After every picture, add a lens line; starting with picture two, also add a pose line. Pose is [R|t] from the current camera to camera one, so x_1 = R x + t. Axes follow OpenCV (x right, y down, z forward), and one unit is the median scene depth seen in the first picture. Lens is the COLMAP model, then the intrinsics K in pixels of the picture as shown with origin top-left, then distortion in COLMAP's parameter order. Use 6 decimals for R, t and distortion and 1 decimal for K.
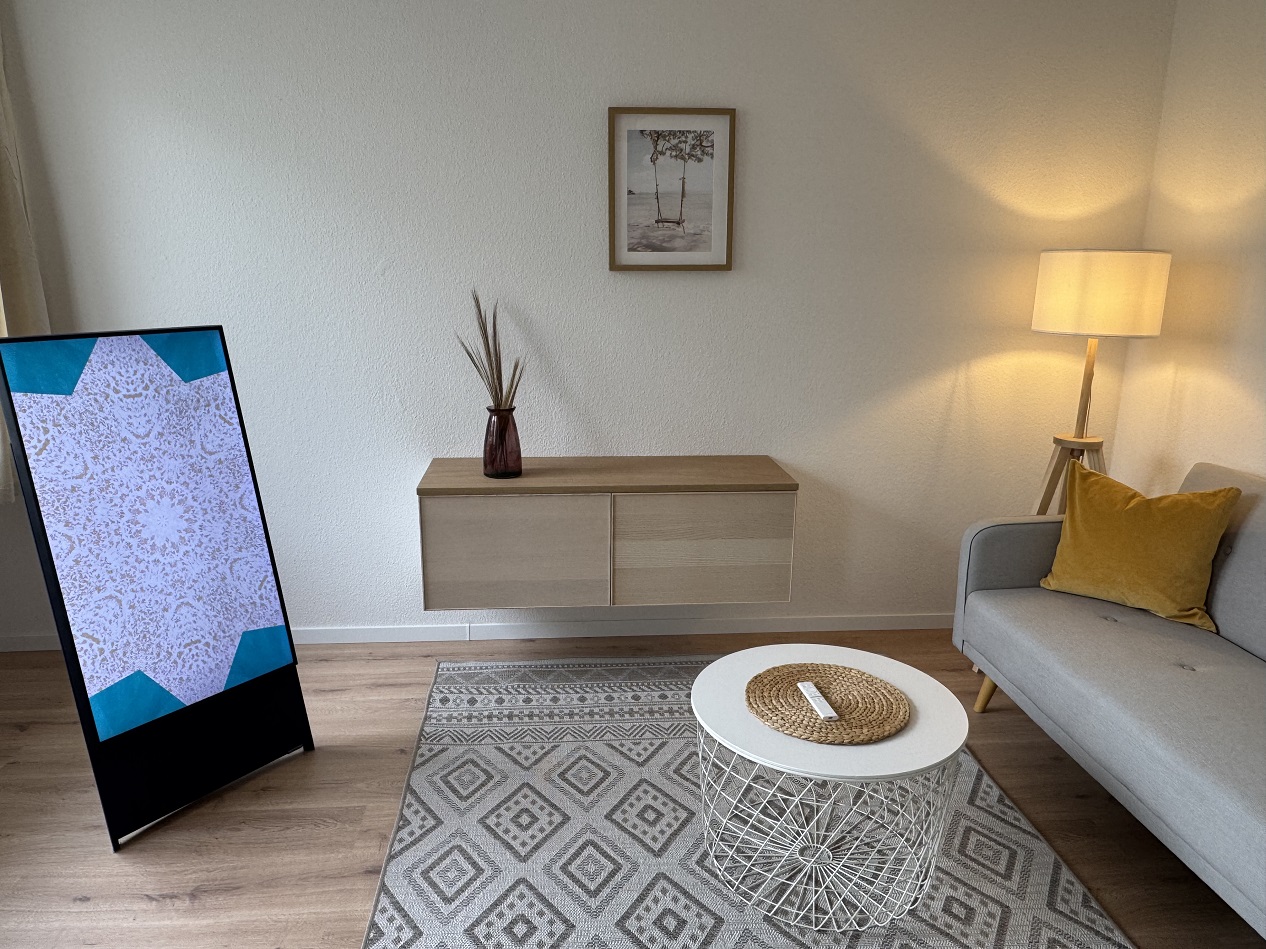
lens RADIAL K [[894.0, 0, 633.0], [0, 894.0, 474.5], [0, 0, 1]] dist [0.013571, 0.001215]
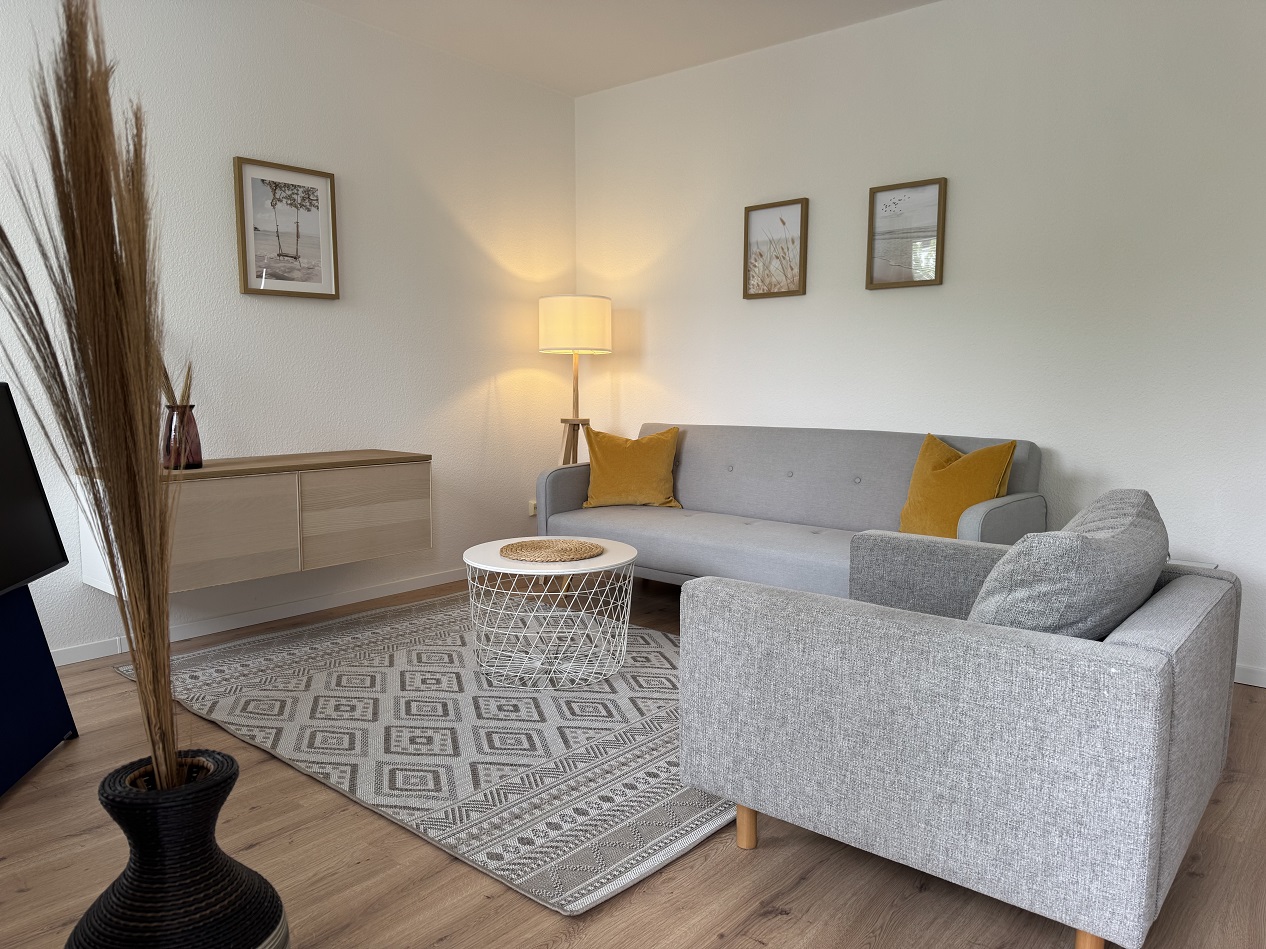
lens RADIAL K [[871.4, 0, 639.5], [0, 871.4, 498.4], [0, 0, 1]] dist [-0.009542, -0.007425]
pose [[0.707375, -0.102049, 0.699433, -0.490440], [0.165373, 0.985954, -0.023397, 0.150375], [-0.687220, 0.132218, 0.714315, -0.128114]]
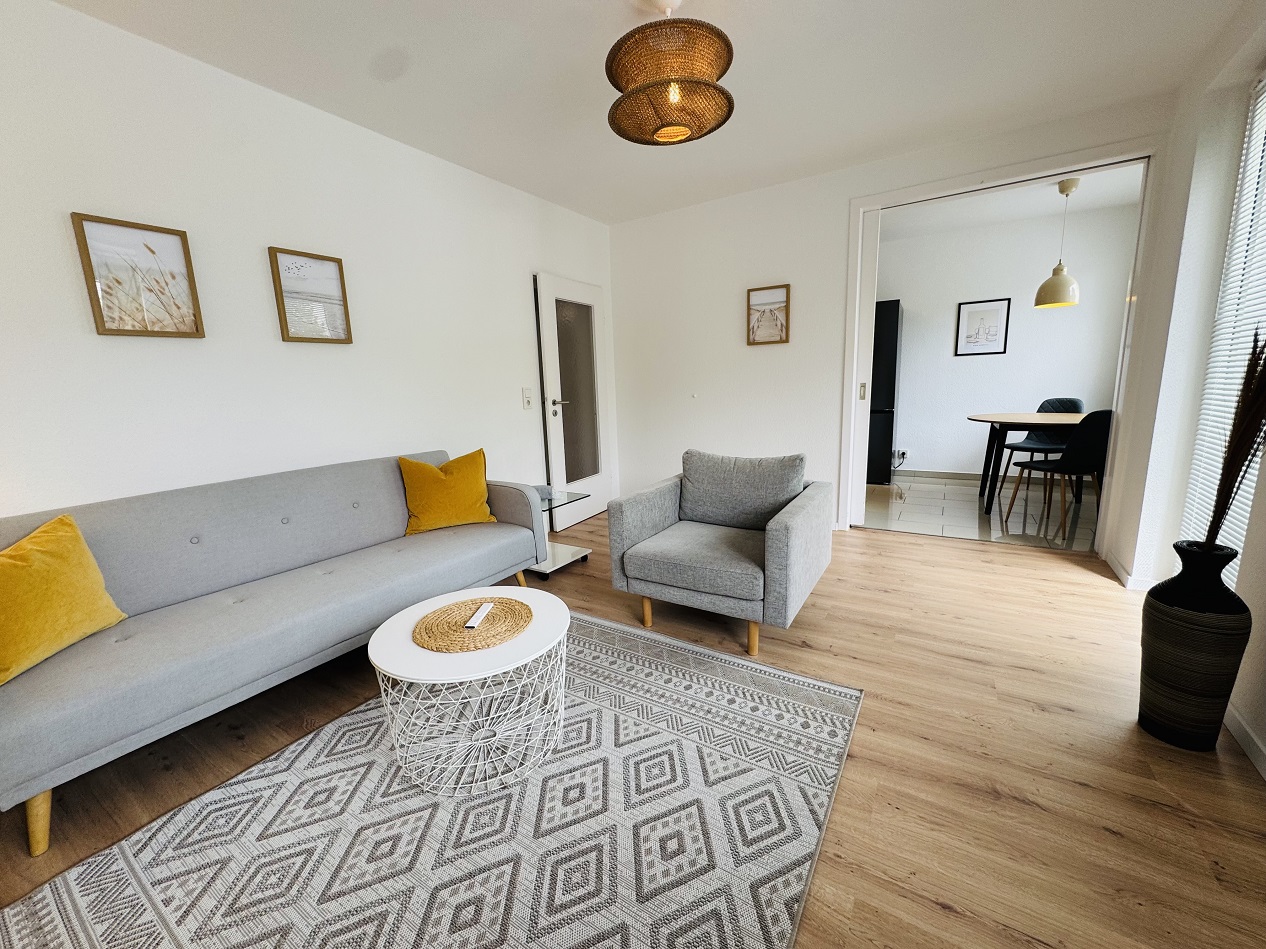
lens RADIAL K [[505.8, 0, 631.7], [0, 505.8, 472.5], [0, 0, 1]] dist [-0.001128, -0.000539]
pose [[-0.797890, -0.093759, 0.595467, -0.282500], [0.160070, 0.919411, 0.359250, -0.131876], [-0.581162, 0.381958, -0.718581, 0.845240]]
